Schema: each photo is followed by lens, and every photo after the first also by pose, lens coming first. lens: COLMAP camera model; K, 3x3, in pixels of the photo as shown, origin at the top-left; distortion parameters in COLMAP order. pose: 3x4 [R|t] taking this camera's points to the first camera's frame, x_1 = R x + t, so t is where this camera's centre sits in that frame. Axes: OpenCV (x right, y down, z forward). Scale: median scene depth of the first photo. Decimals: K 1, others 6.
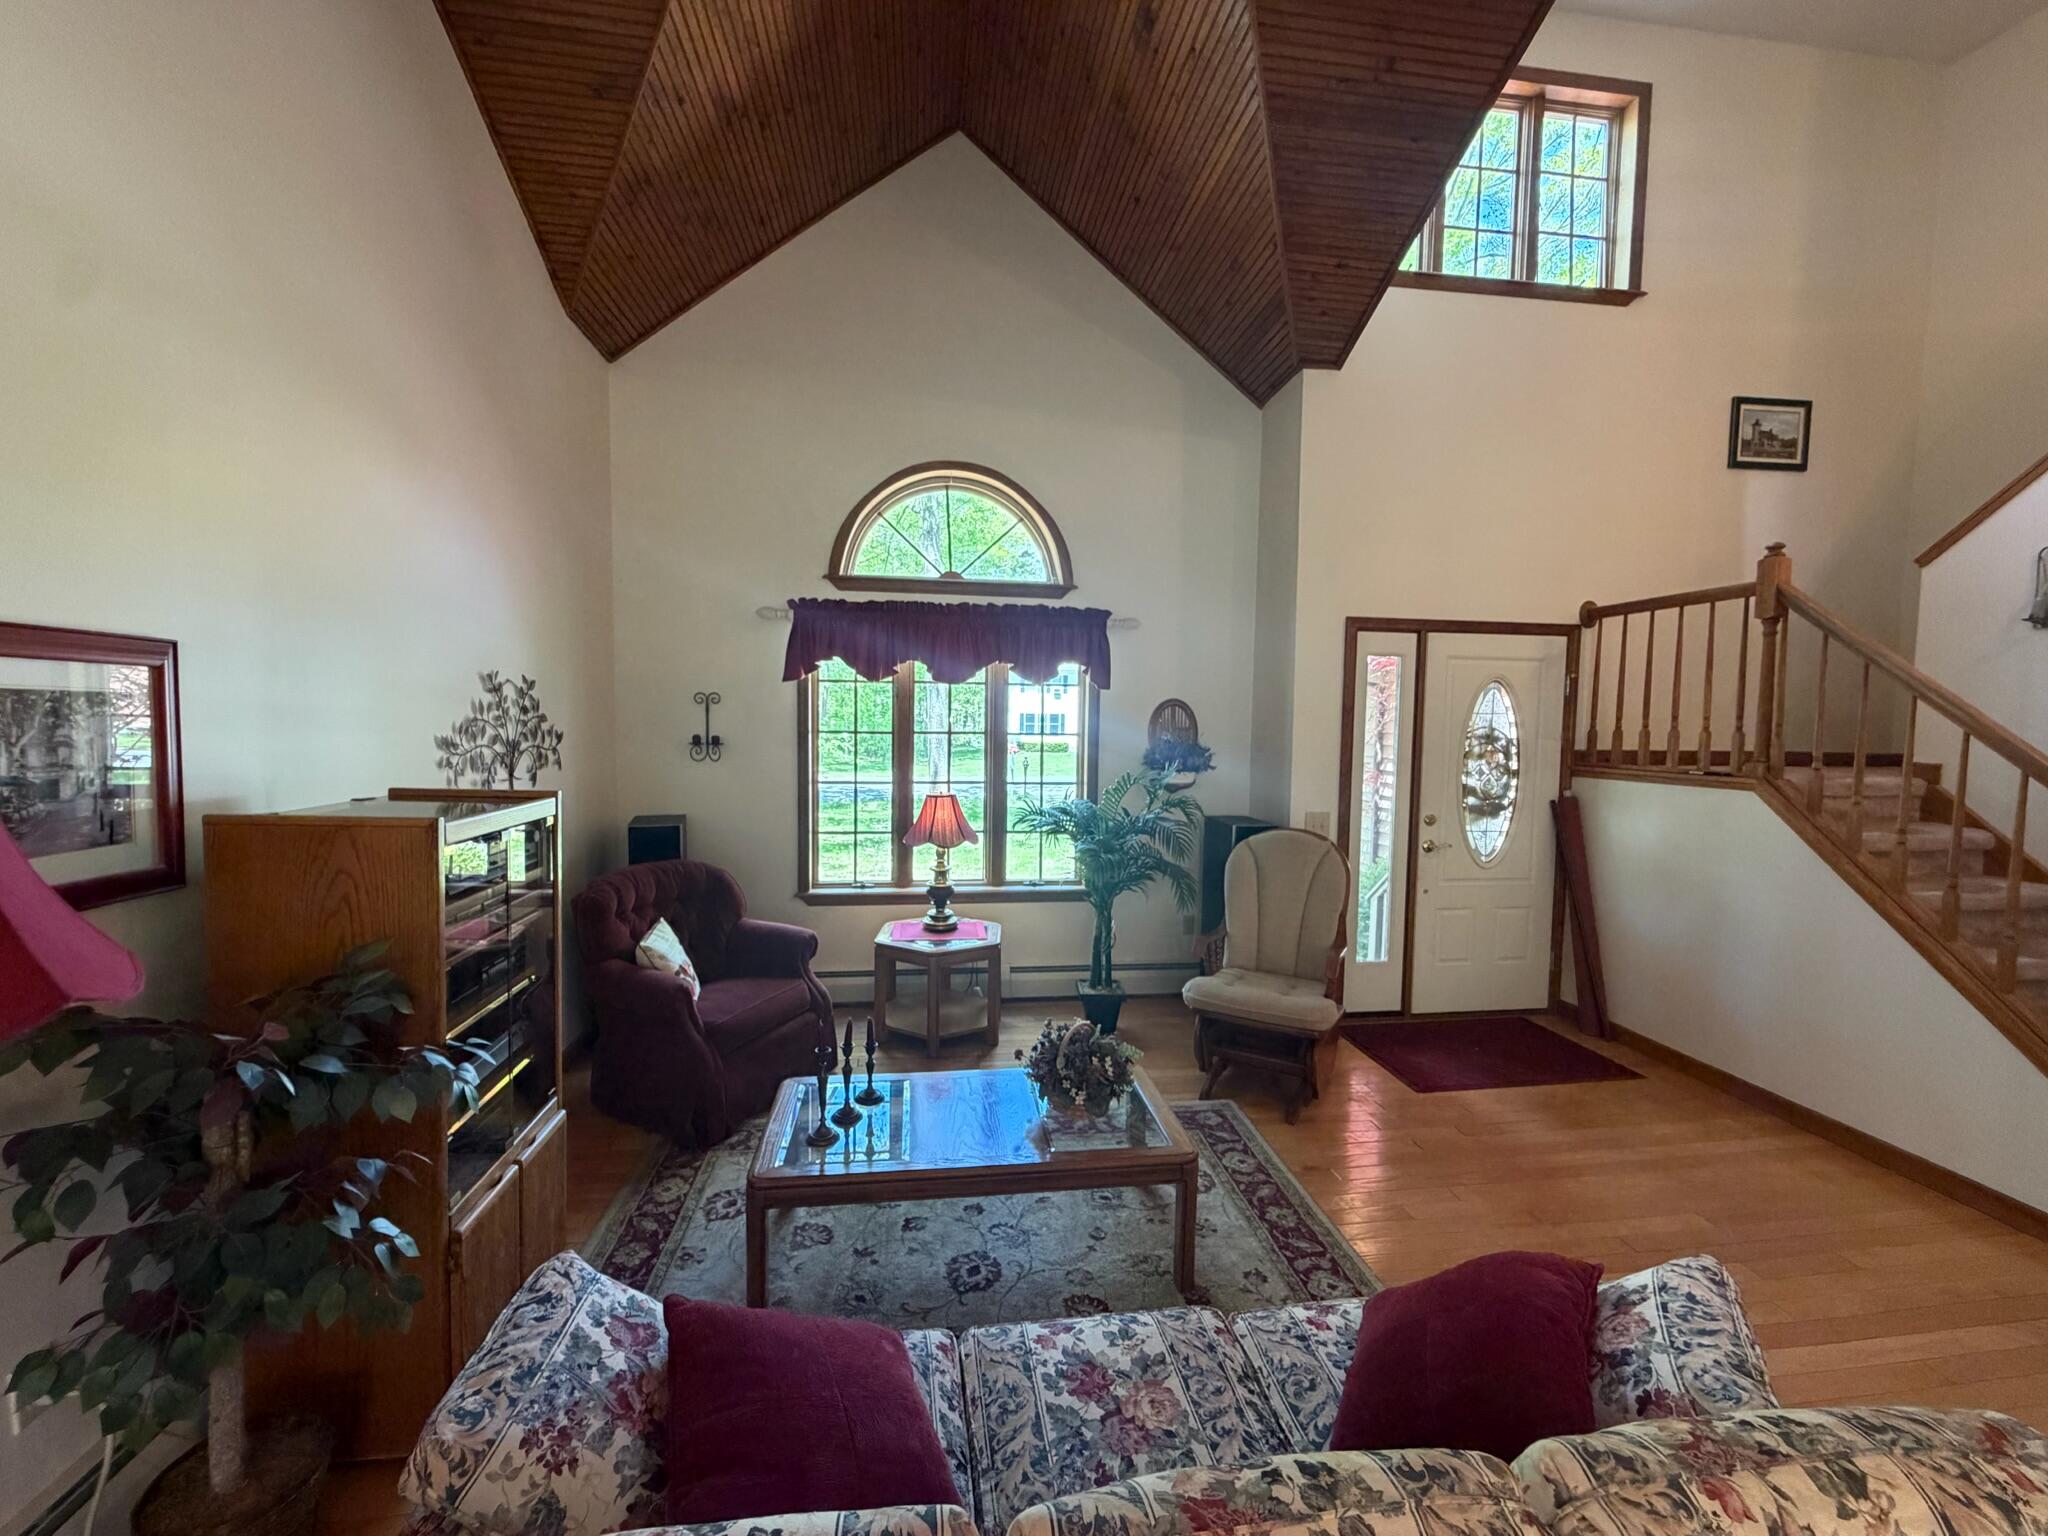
lens RADIAL K [[819.9, 0, 1021.4], [0, 819.9, 765.3], [0, 0, 1]] dist [0.001660, 0.000274]
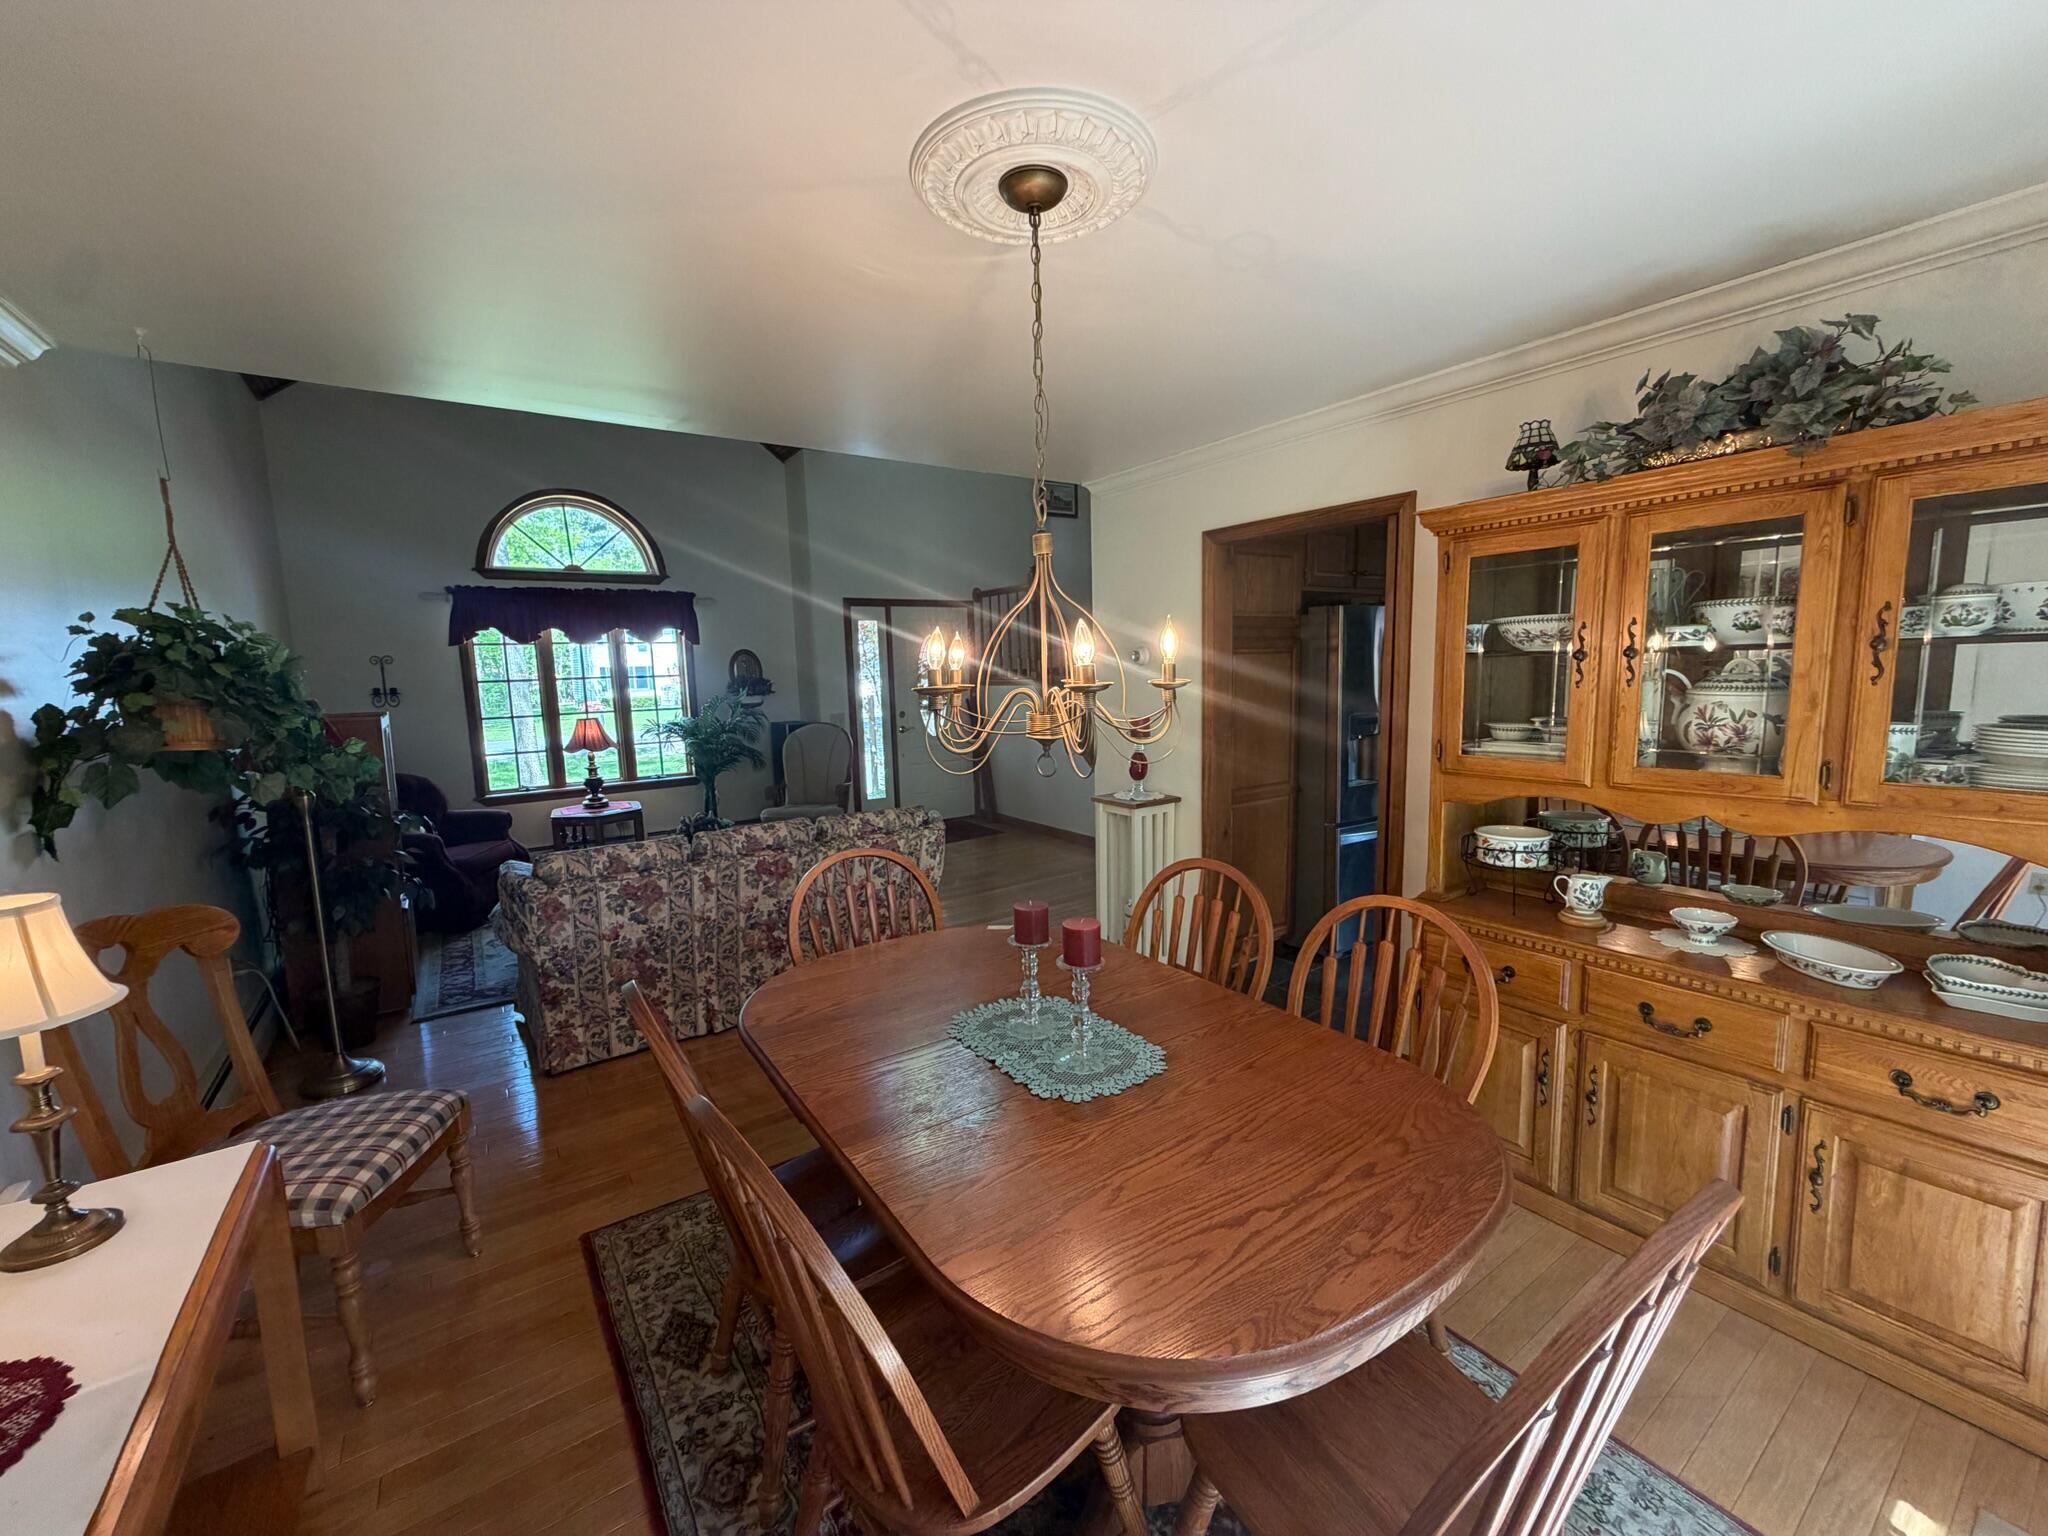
lens RADIAL K [[819.9, 0, 1021.4], [0, 819.9, 765.3], [0, 0, 1]] dist [0.001660, 0.000274]
pose [[0.888138, -0.096744, 0.449278, -0.074436], [0.067677, 0.994466, 0.080355, 0.053947], [-0.454566, -0.040961, 0.889771, -0.706909]]
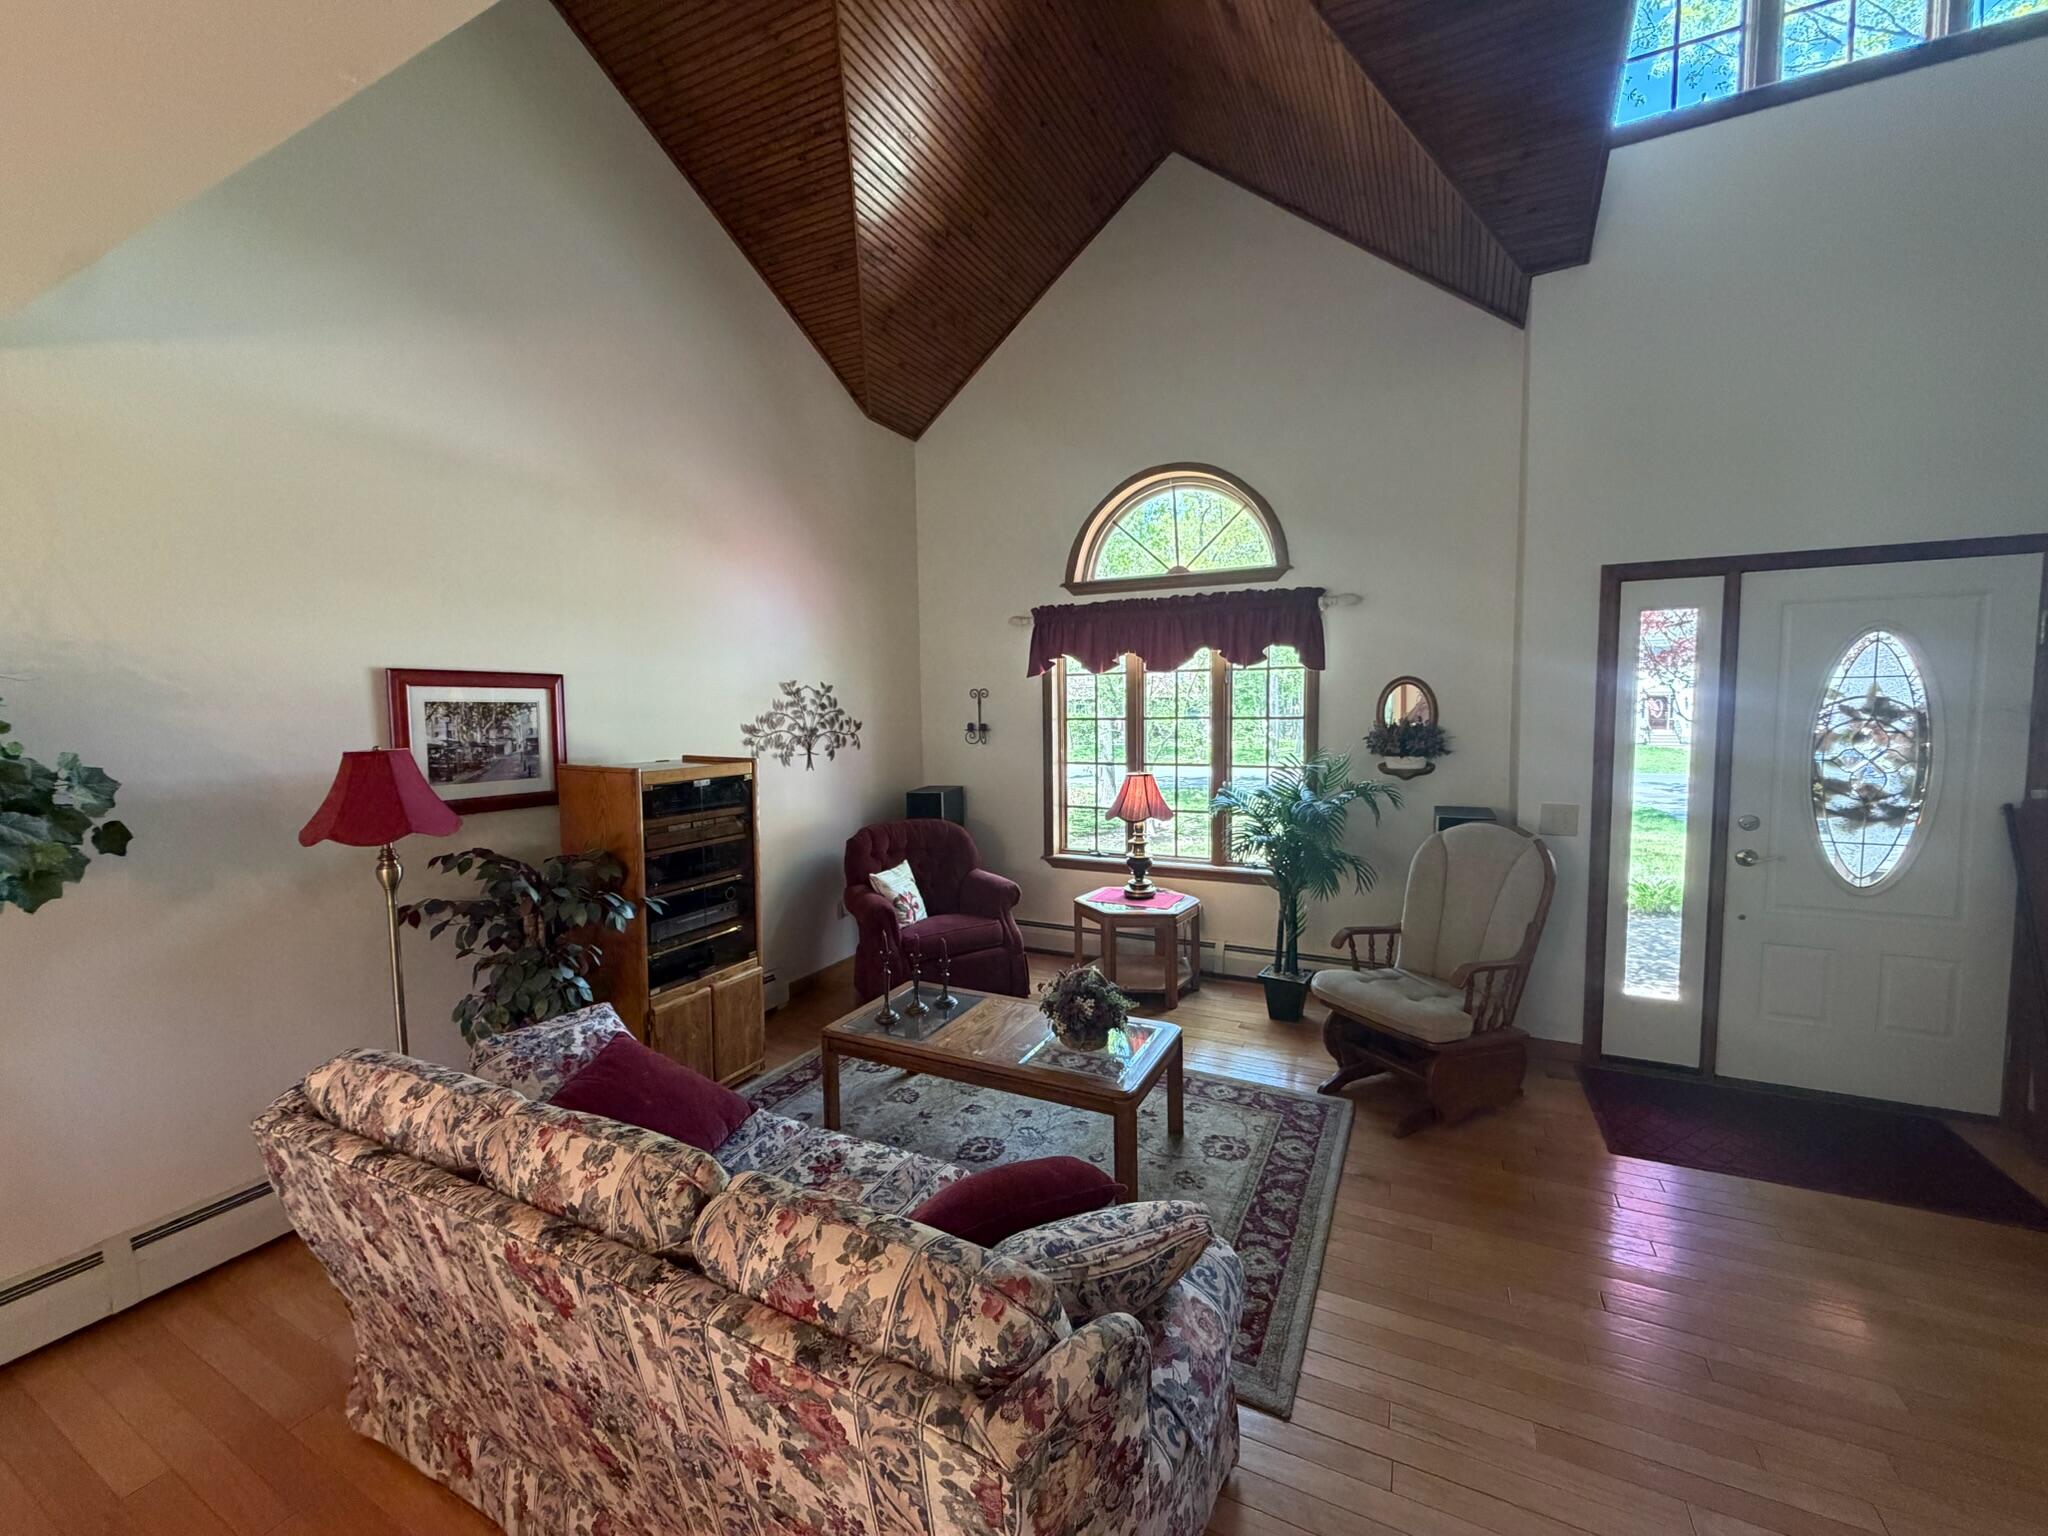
lens RADIAL K [[819.9, 0, 1021.4], [0, 819.9, 765.3], [0, 0, 1]] dist [0.001660, 0.000274]
pose [[0.825699, 0.015121, -0.563908, 0.388210], [-0.009287, 0.999870, 0.013212, 0.010582], [0.564034, -0.005672, 0.825732, 0.006412]]
